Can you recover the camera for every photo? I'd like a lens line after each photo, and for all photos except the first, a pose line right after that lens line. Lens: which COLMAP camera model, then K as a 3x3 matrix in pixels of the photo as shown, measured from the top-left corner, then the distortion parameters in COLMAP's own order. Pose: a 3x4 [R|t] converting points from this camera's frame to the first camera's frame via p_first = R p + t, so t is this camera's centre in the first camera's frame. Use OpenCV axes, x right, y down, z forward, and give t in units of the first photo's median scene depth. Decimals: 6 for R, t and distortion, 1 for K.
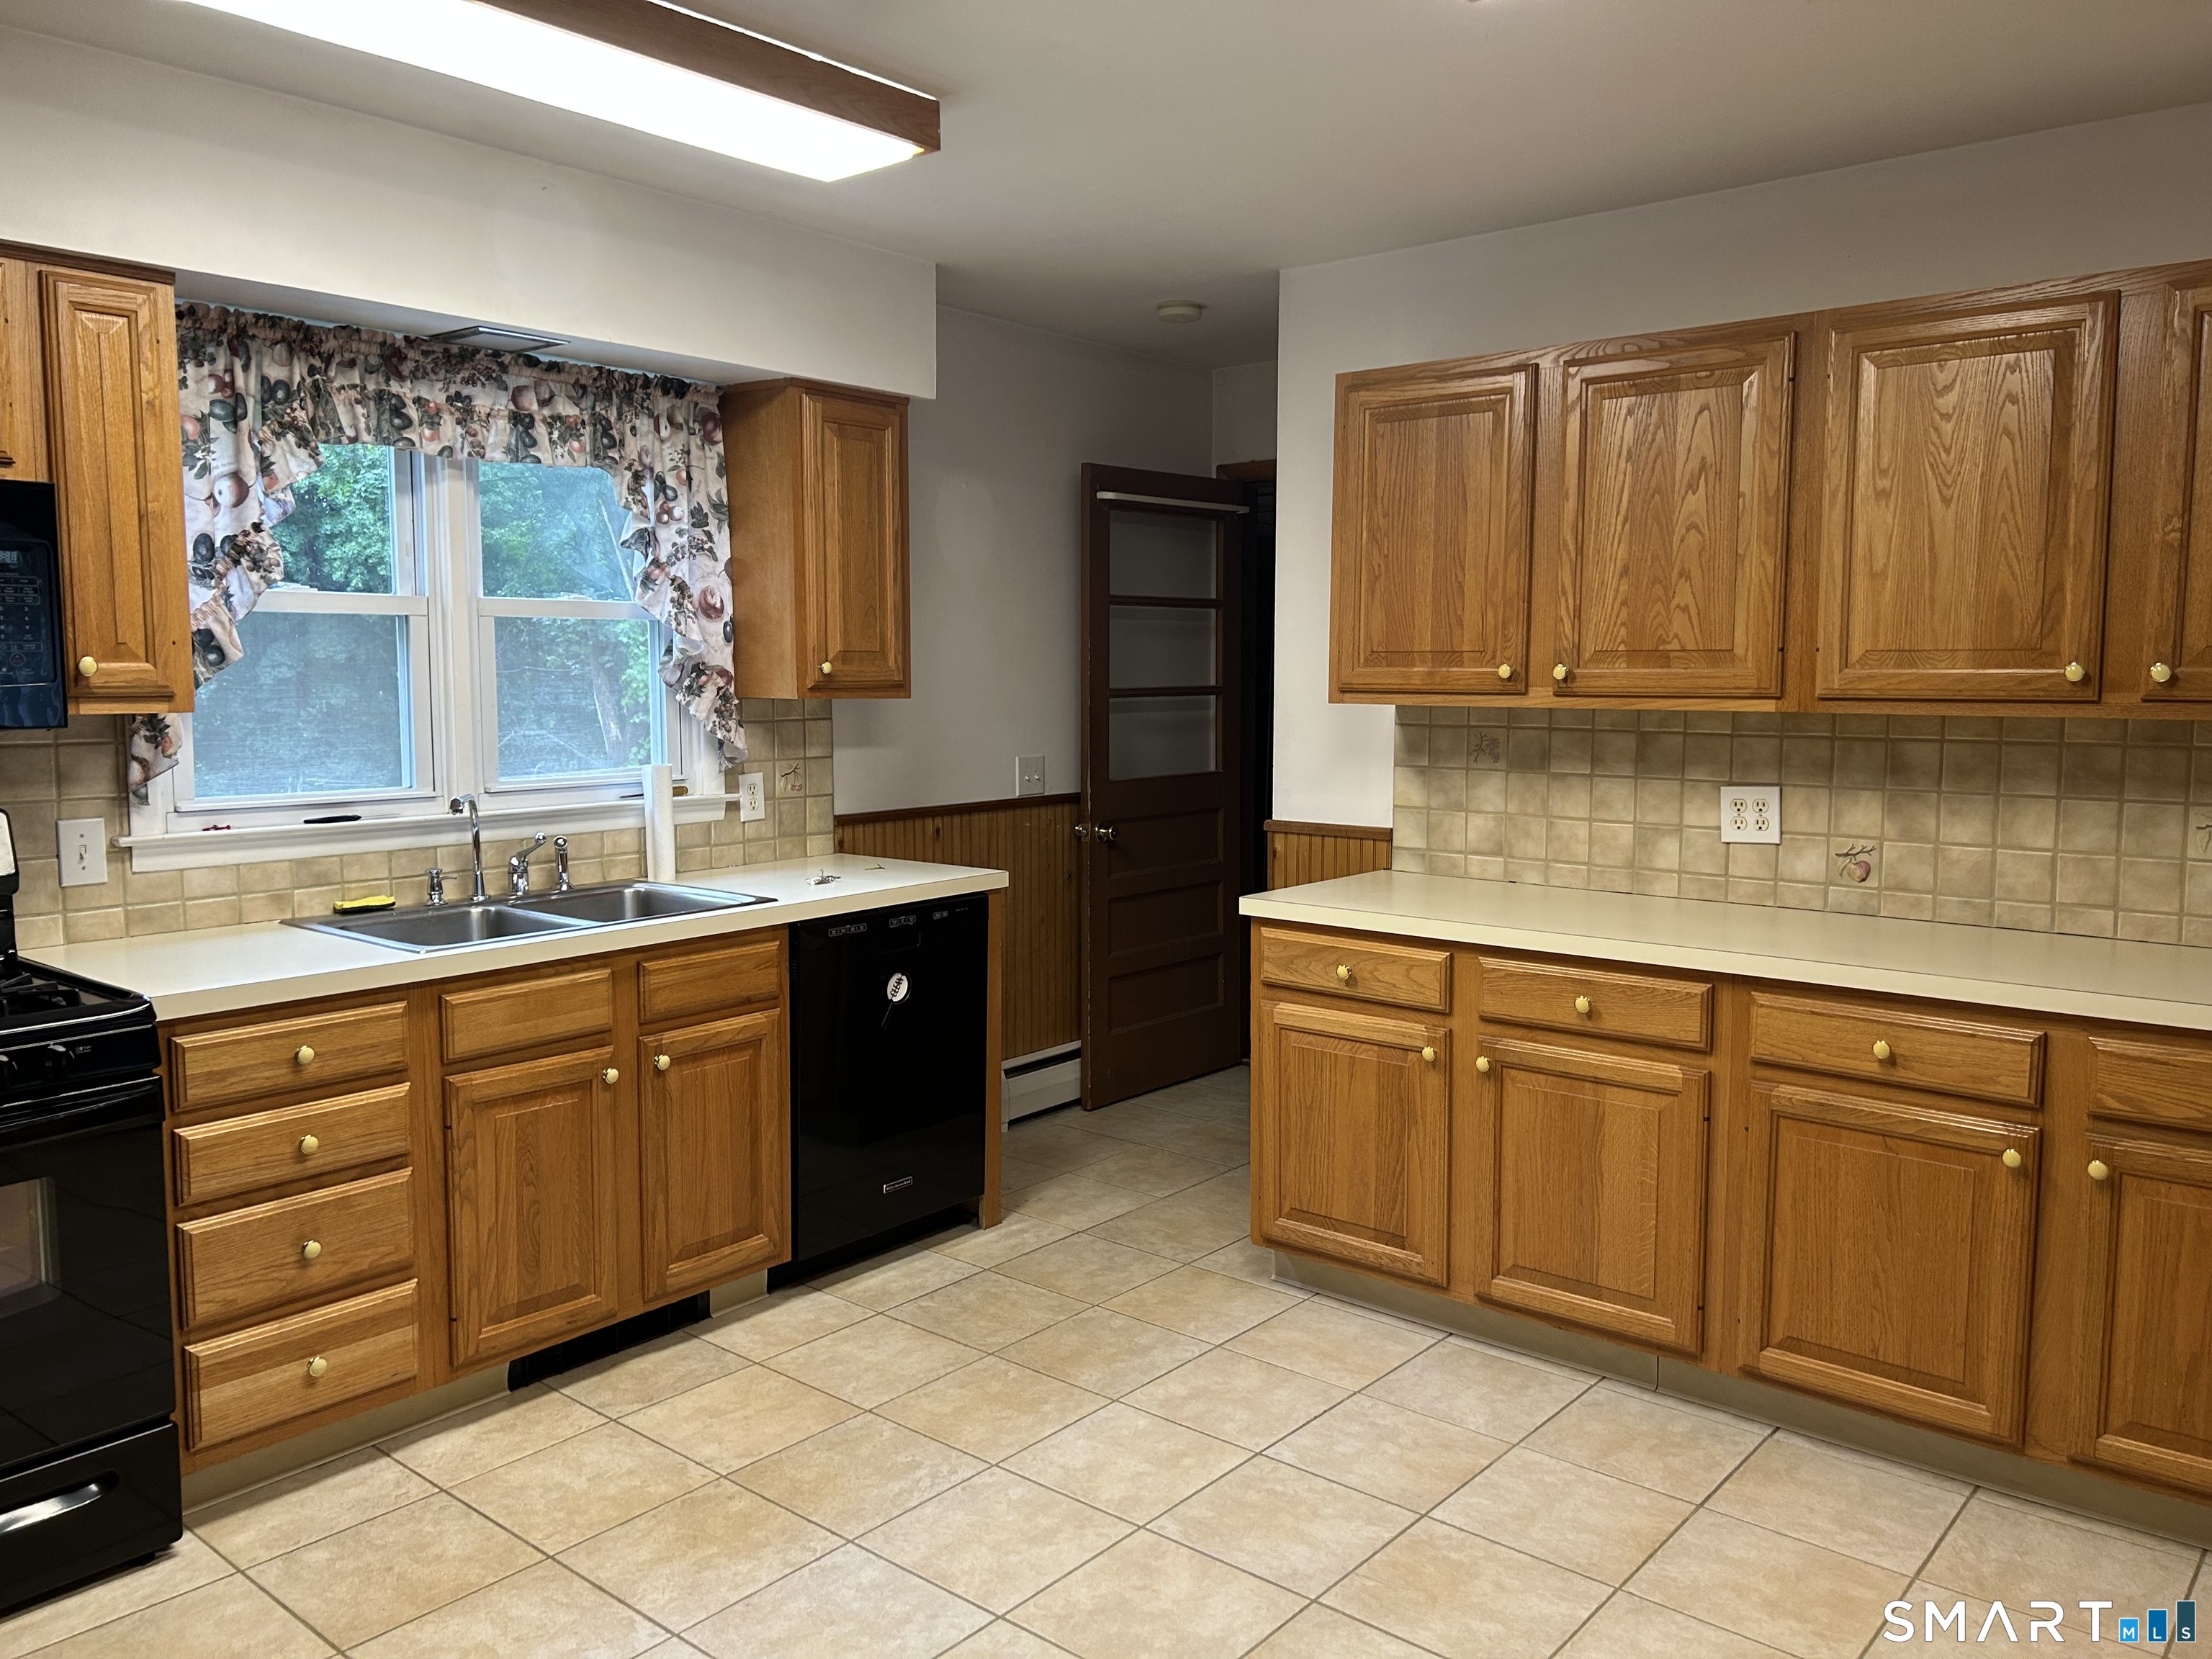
lens RADIAL K [[1655.4, 0, 1105.8], [0, 1655.4, 827.0], [0, 0, 1]] dist [0.012646, -0.008331]
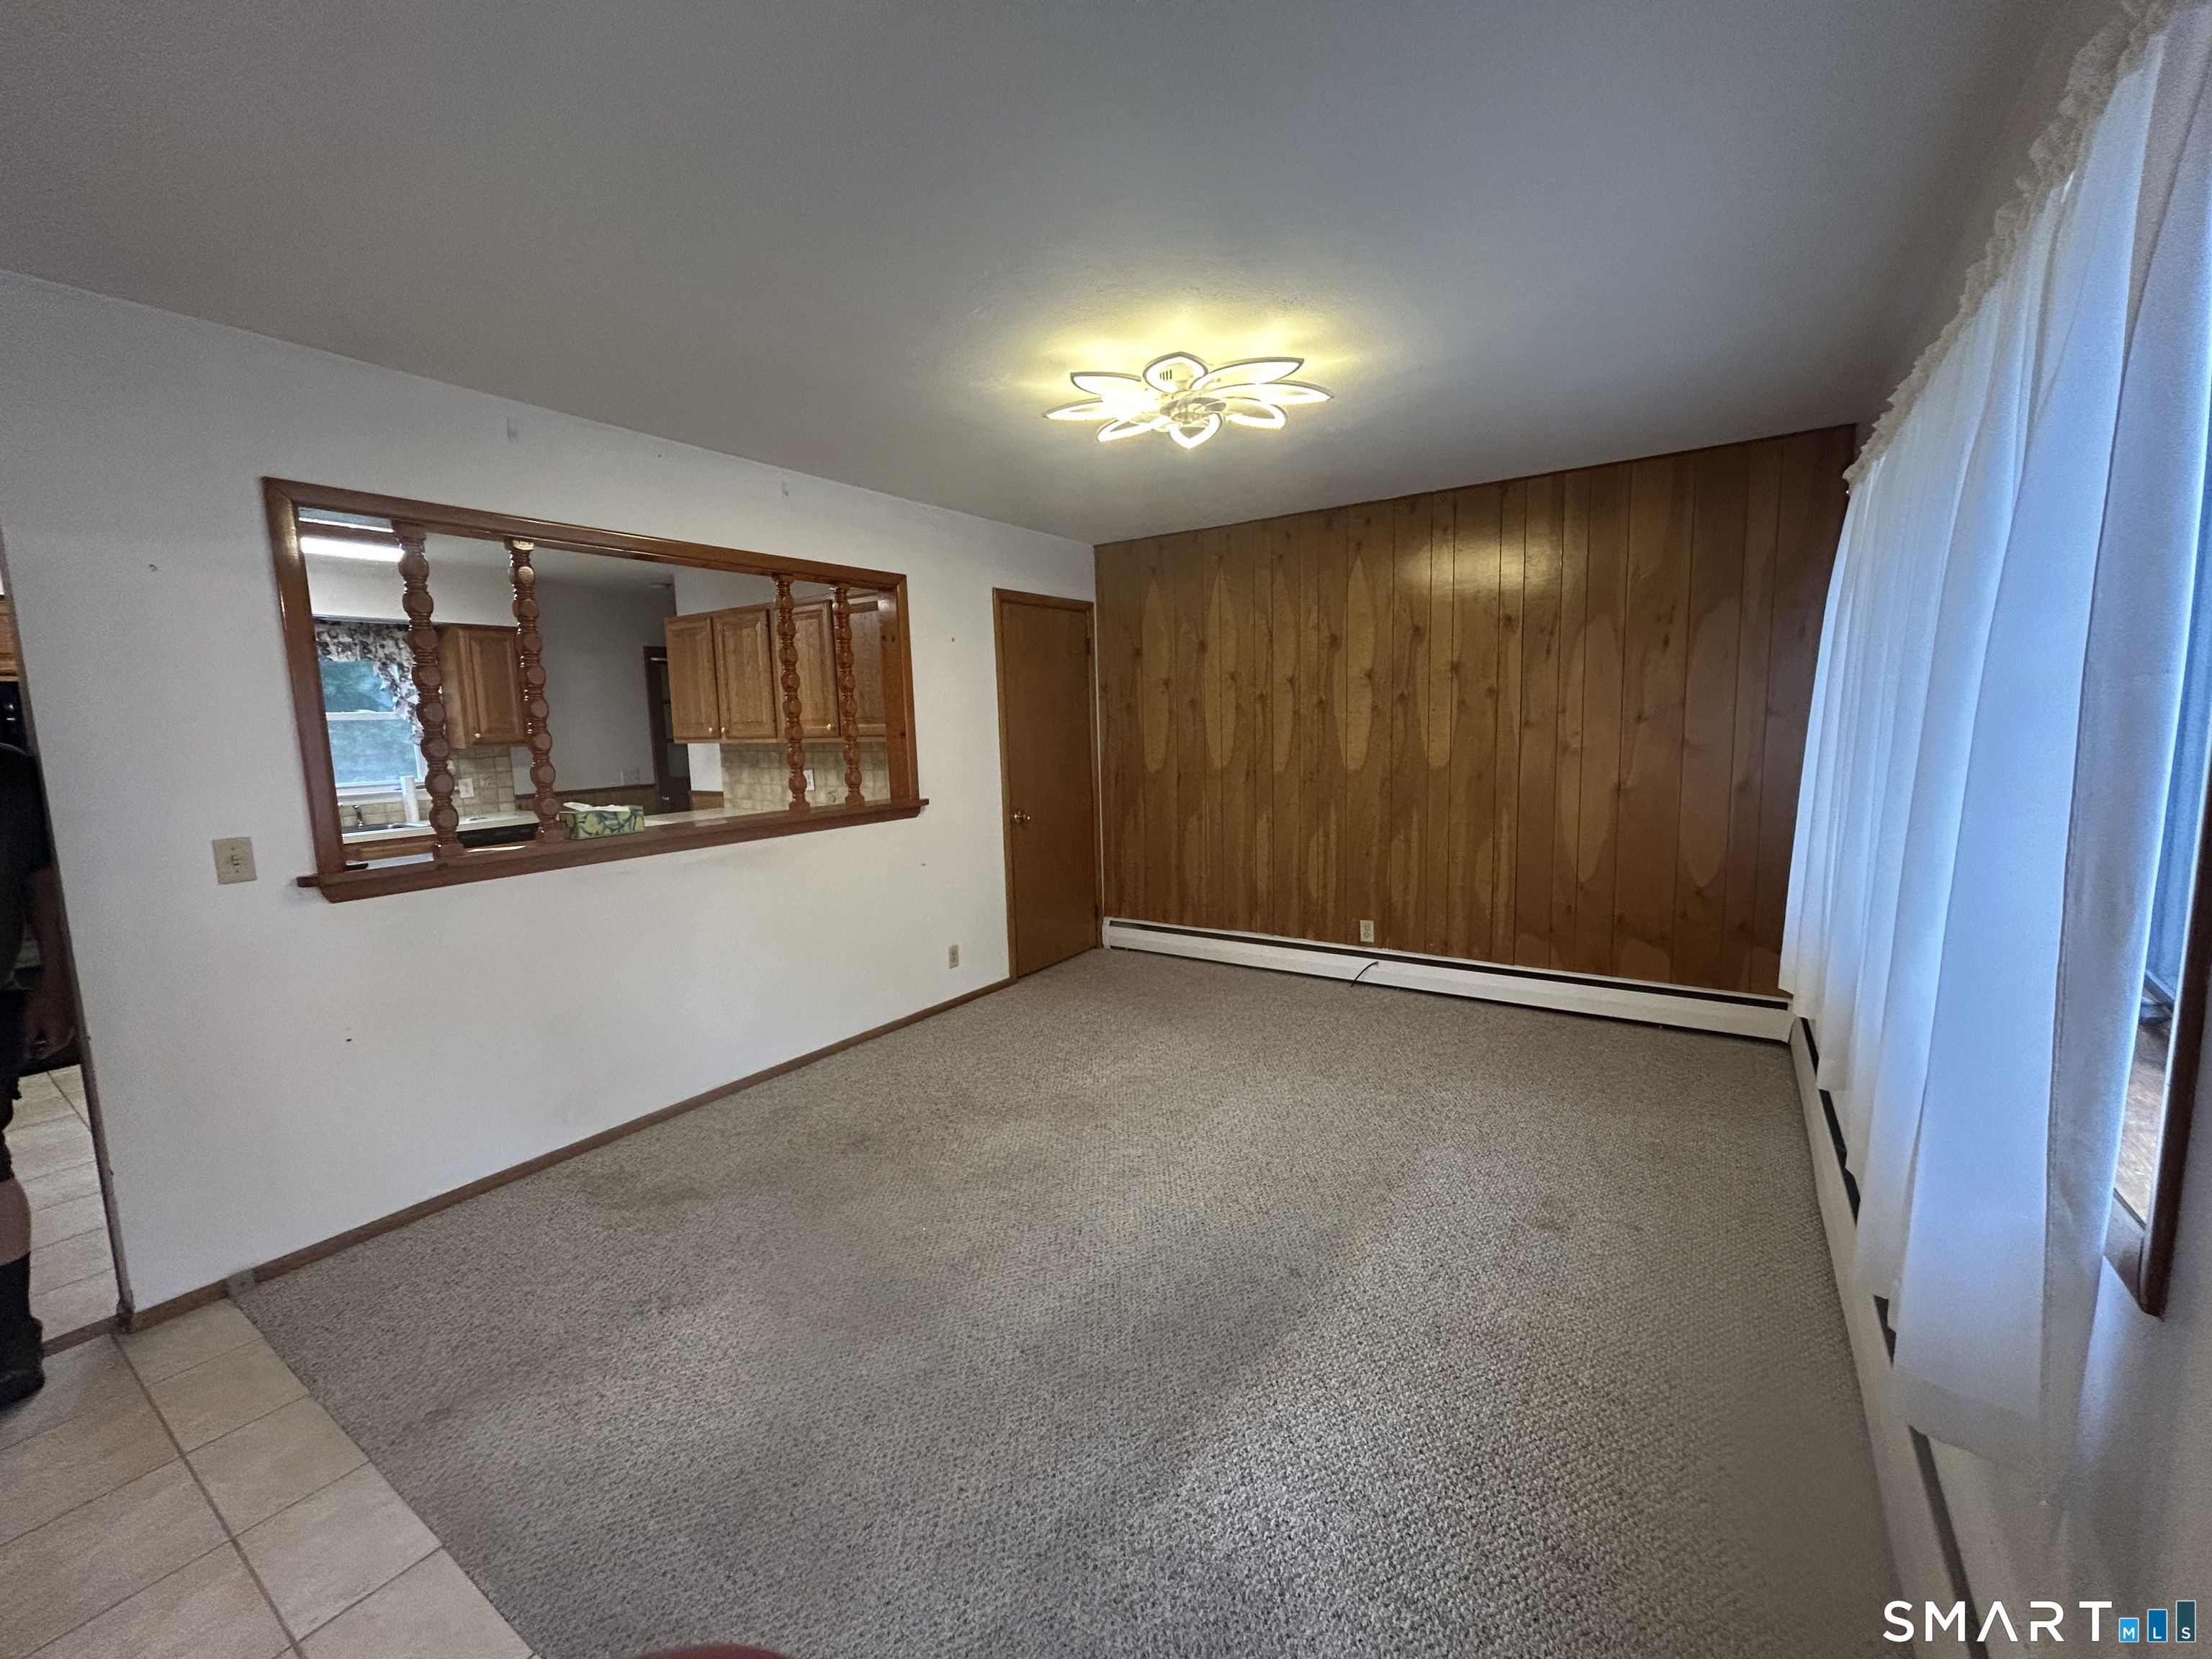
lens RADIAL K [[905.4, 0, 1084.1], [0, 905.4, 830.4], [0, 0, 1]] dist [0.002163, -0.000362]
pose [[0.995527, -0.040552, 0.085335, 0.767688], [0.038317, 0.998882, 0.027674, 0.055677], [-0.086362, -0.024280, 0.995968, -0.571891]]
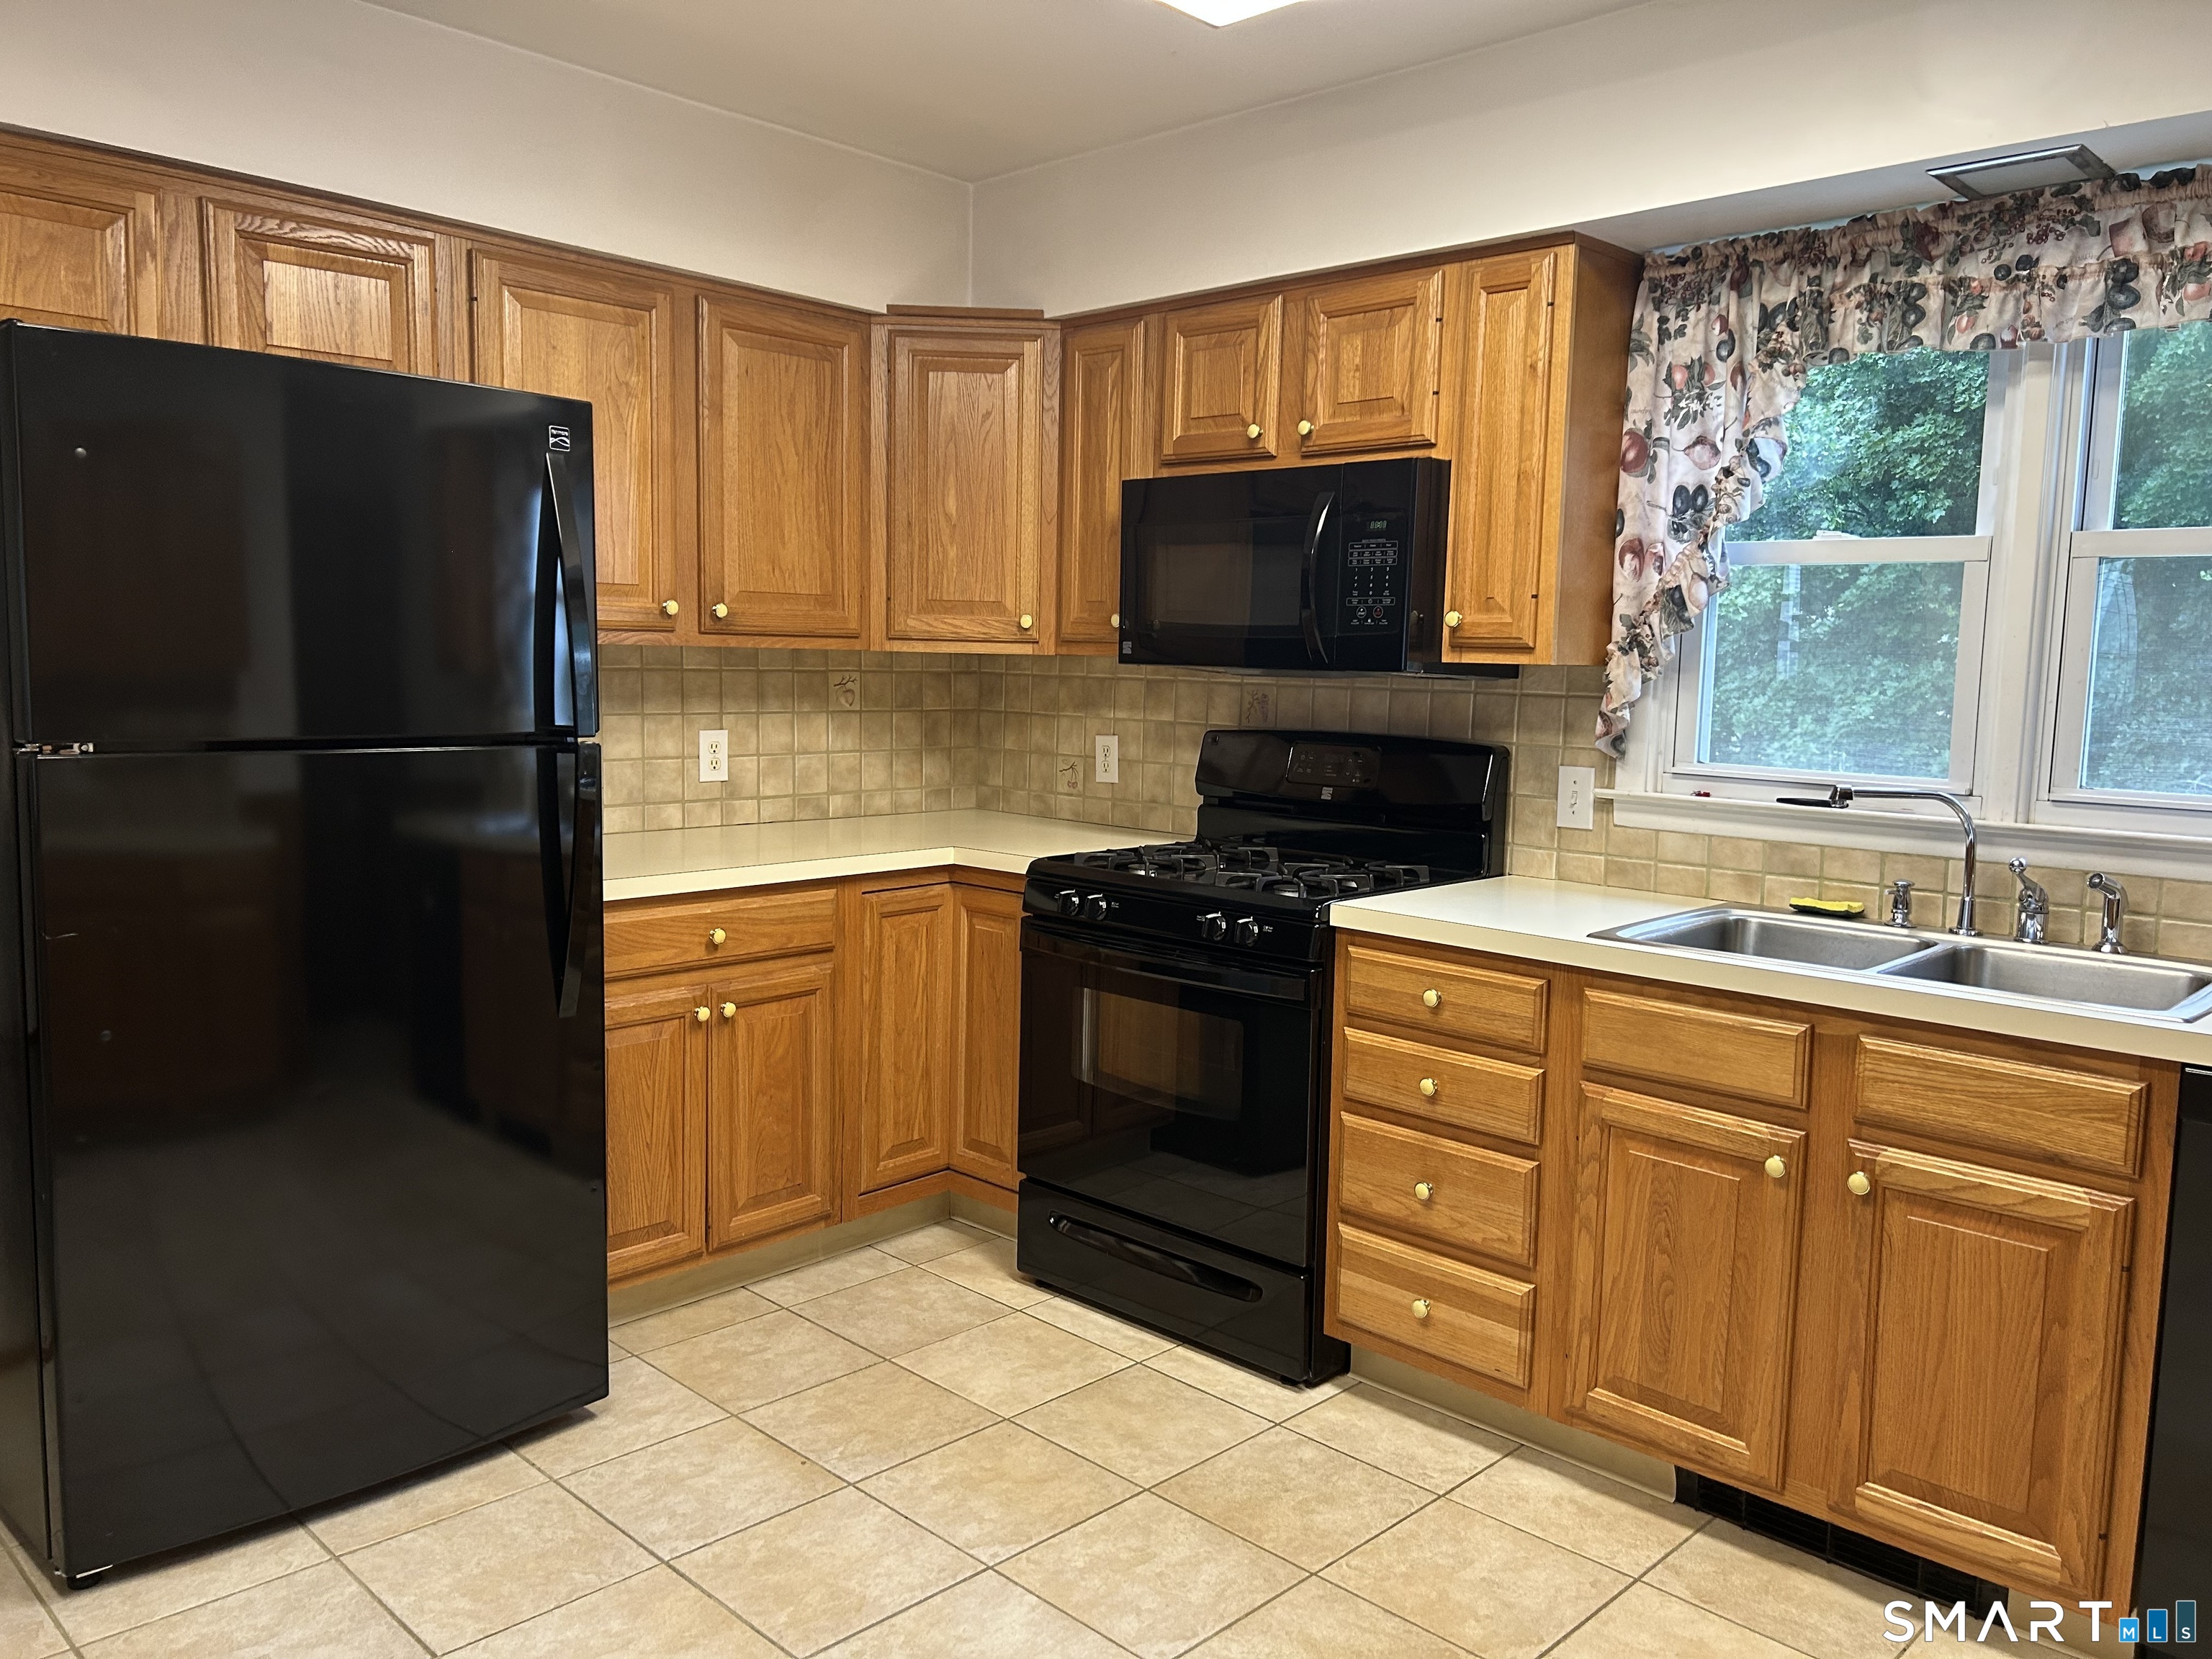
lens RADIAL K [[1655.4, 0, 1105.6], [0, 1655.4, 824.2], [0, 0, 1]] dist [0.012646, -0.008331]
pose [[-0.080720, 0.099508, -0.991757, 0.435843], [-0.121516, 0.986600, 0.108881, -0.044205], [0.989302, 0.129303, -0.067546, 0.718418]]
